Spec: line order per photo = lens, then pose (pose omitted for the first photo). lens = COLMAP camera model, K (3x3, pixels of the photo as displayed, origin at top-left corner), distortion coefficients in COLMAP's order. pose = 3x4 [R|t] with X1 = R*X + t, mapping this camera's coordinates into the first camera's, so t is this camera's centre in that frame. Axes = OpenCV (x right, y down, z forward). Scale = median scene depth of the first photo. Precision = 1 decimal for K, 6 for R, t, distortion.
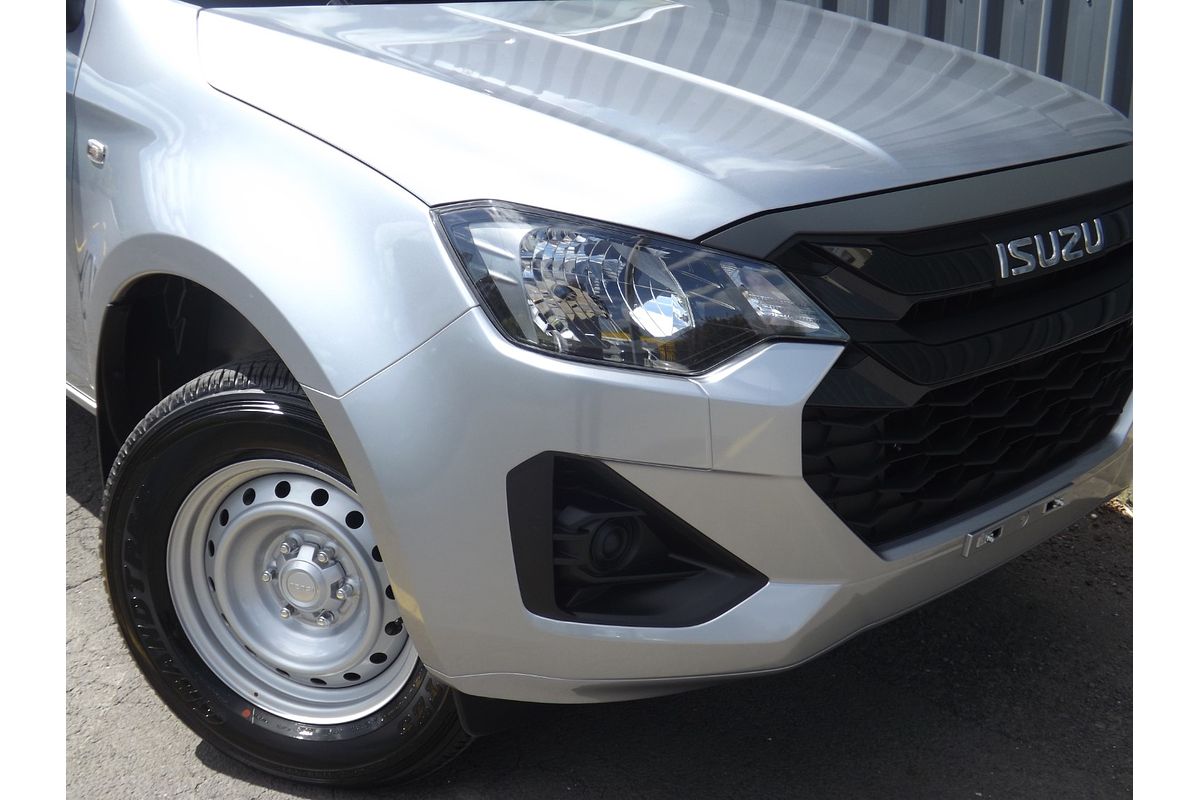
lens RADIAL K [[1509.2, 0, 600.0], [0, 1509.2, 400.0], [0, 0, 1]] dist [-0.069559, -0.002217]
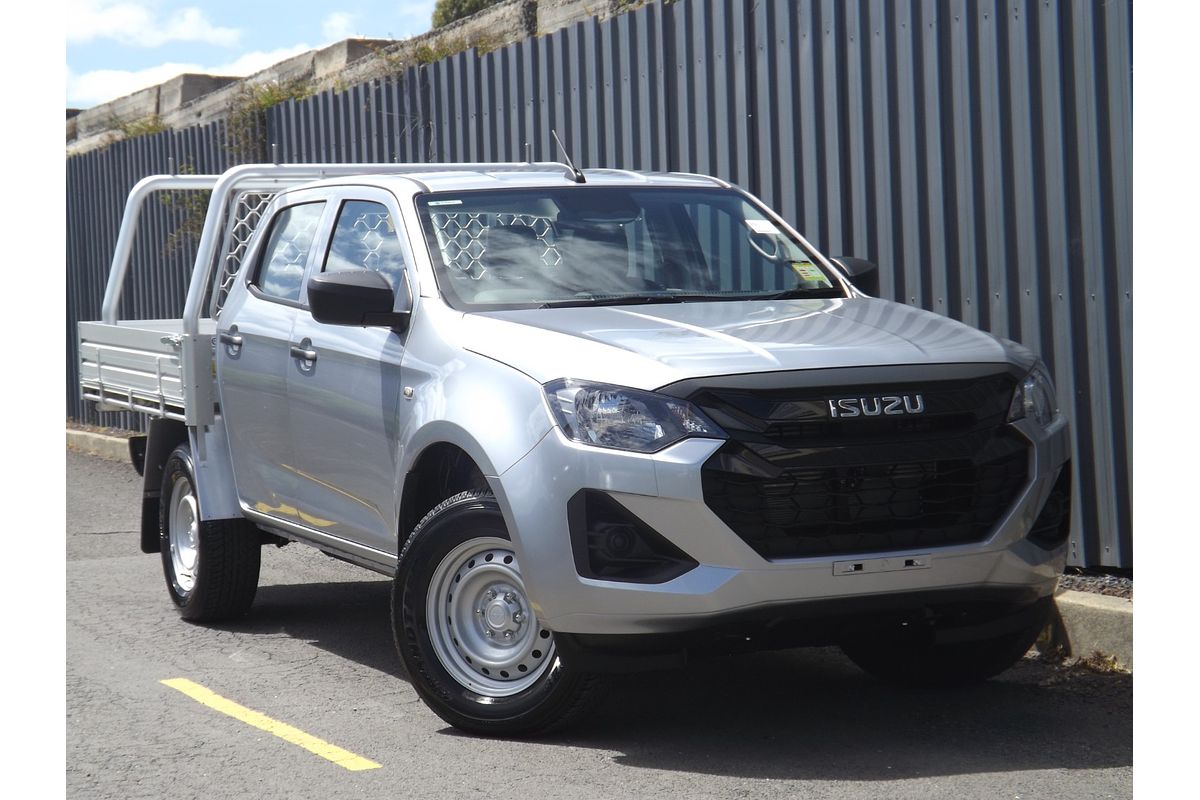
lens RADIAL K [[2408.1, 0, 600.0], [0, 2408.1, 400.0], [0, 0, 1]] dist [0.296982, -0.004126]
pose [[0.959707, -0.025070, -0.279881, 0.832510], [-0.044635, 0.969766, -0.239919, 0.640965], [0.277434, 0.242744, 0.929573, -1.934808]]
